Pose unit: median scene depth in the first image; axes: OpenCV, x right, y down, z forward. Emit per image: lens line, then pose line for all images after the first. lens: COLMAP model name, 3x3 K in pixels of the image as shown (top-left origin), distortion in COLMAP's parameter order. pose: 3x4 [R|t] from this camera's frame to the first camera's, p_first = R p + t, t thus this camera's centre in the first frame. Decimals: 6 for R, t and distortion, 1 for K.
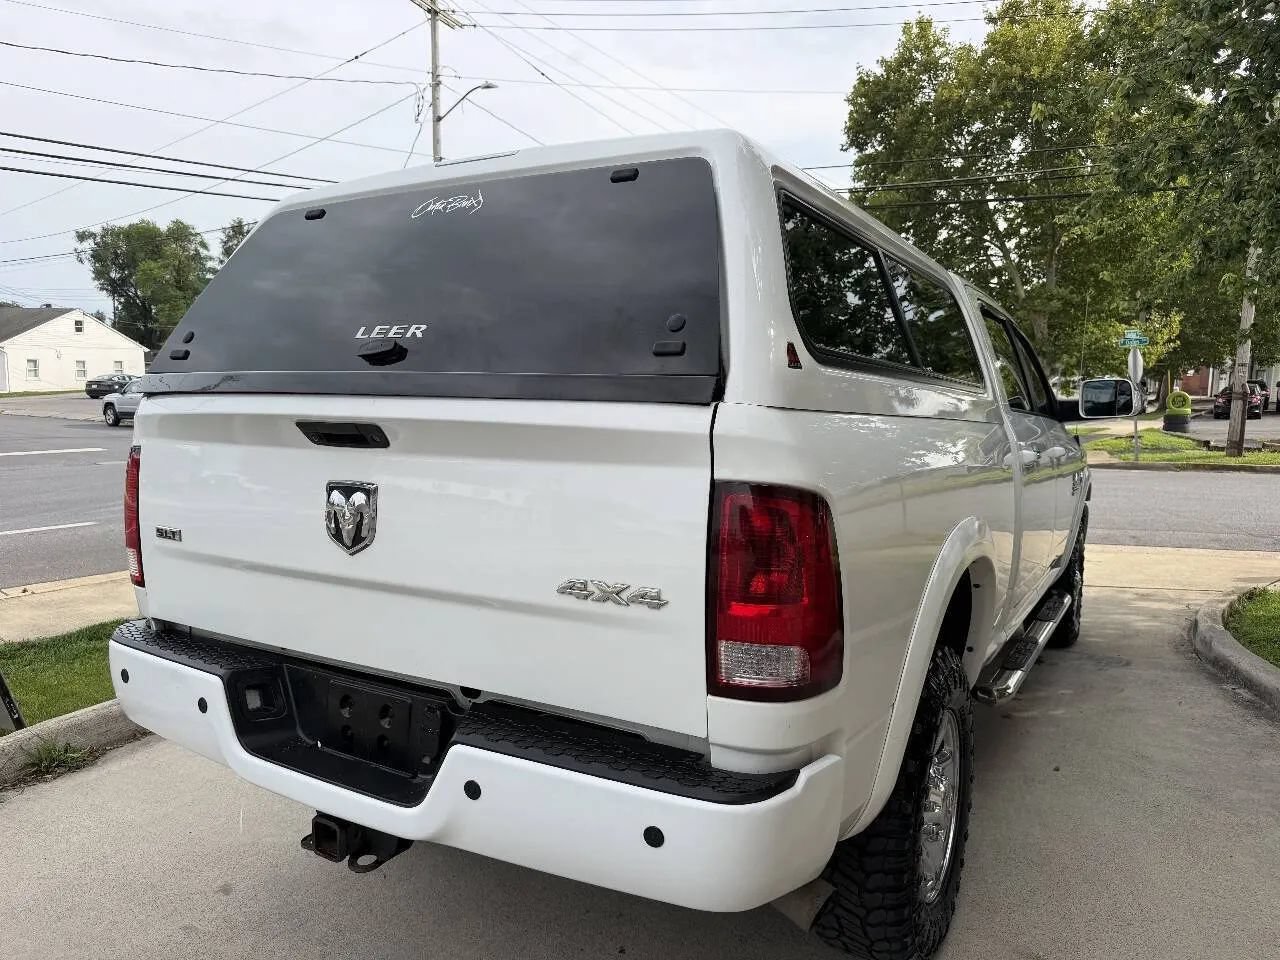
lens RADIAL K [[923.0, 0, 633.0], [0, 923.0, 486.8], [0, 0, 1]] dist [0.021275, -0.029875]
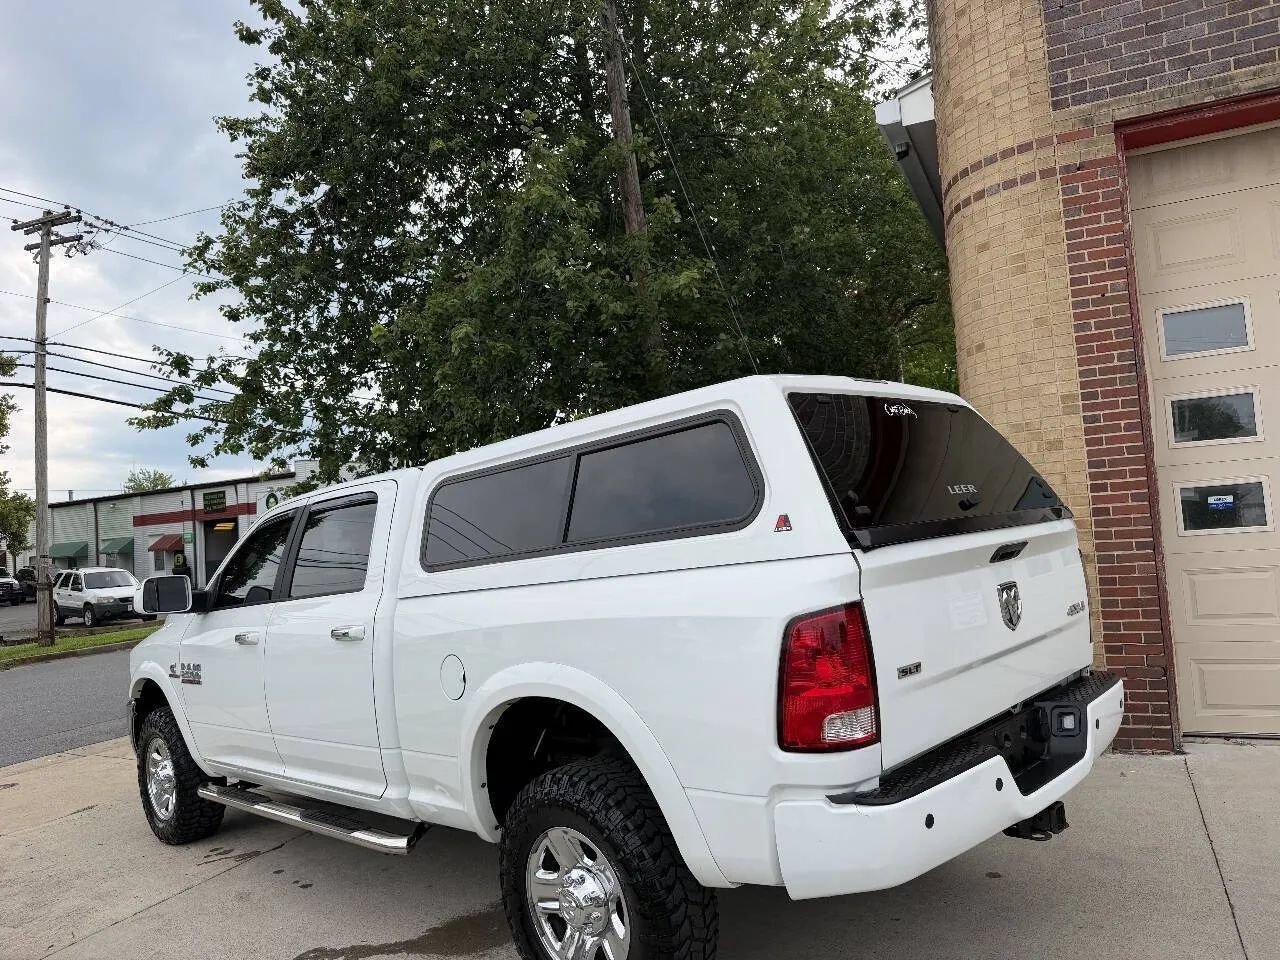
lens RADIAL K [[923.0, 0, 633.9], [0, 923.0, 480.9], [0, 0, 1]] dist [0.021275, -0.029875]
pose [[0.195853, 0.033596, 0.980058, -1.724045], [0.184123, 0.980379, -0.070402, -0.157948], [-0.963193, 0.194240, 0.185824, 1.123410]]
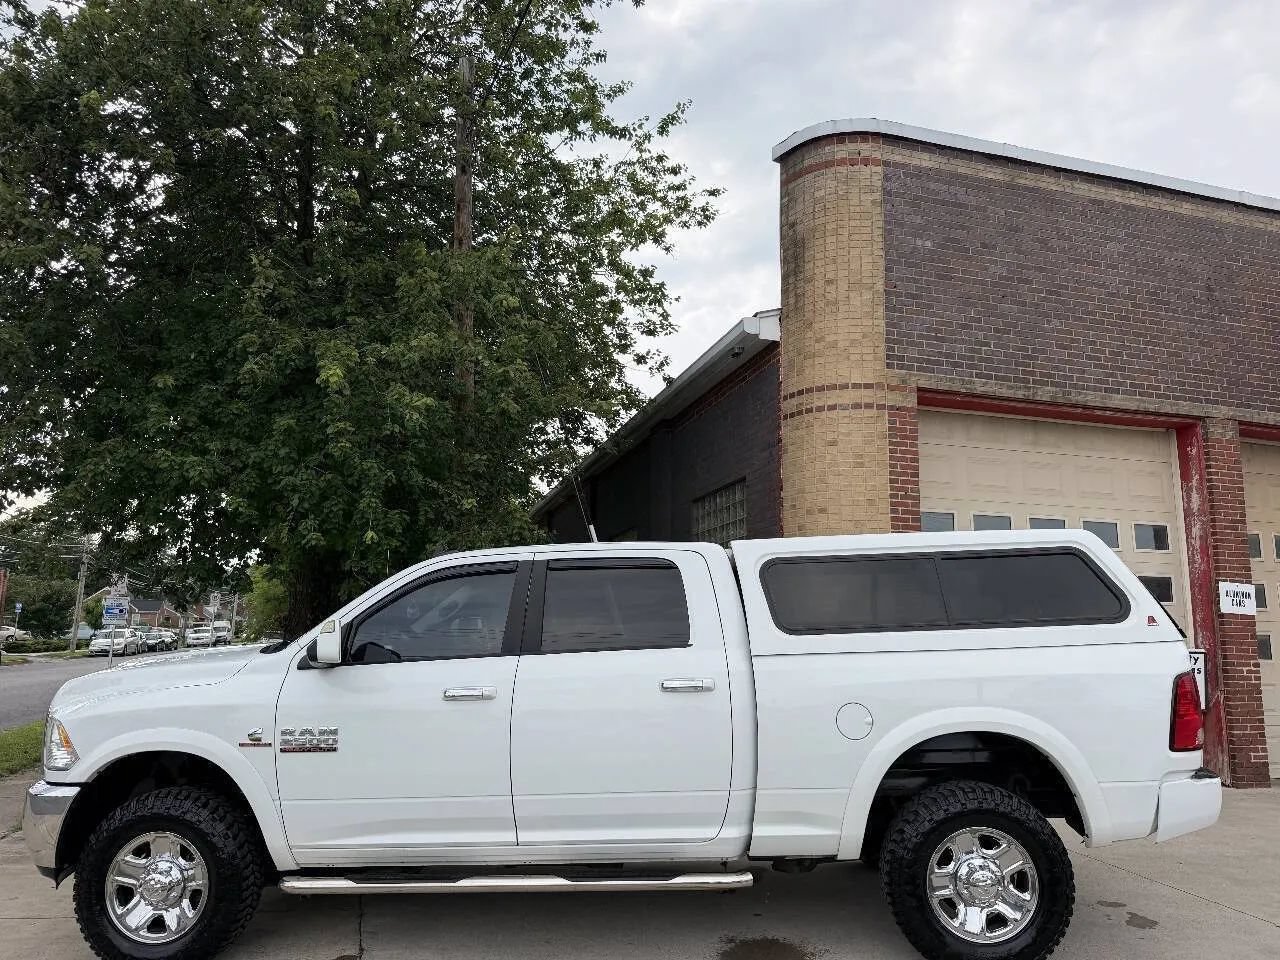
lens RADIAL K [[923.0, 0, 645.5], [0, 923.0, 474.8], [0, 0, 1]] dist [0.021275, -0.029875]
pose [[-0.508635, 0.138114, 0.849832, -1.755294], [0.084630, 0.990290, -0.110289, -0.336256], [-0.856813, 0.015824, -0.515385, 3.148317]]
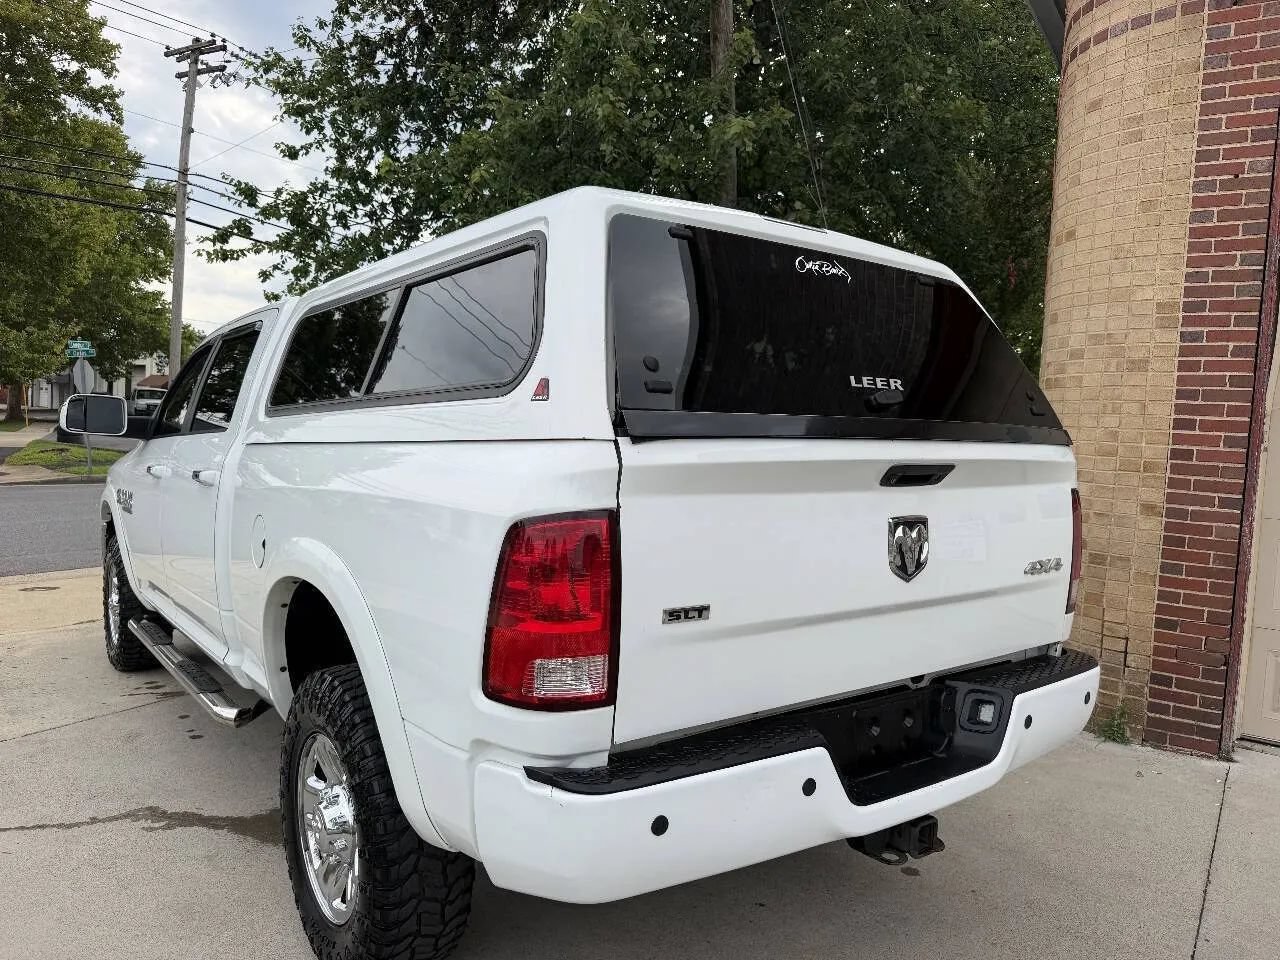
lens RADIAL K [[923.0, 0, 639.0], [0, 923.0, 478.8], [0, 0, 1]] dist [0.021275, -0.029875]
pose [[0.340251, -0.043891, 0.939310, -1.297729], [0.059351, 0.997921, 0.025130, -0.088119], [-0.938460, 0.047199, 0.342148, 0.808636]]
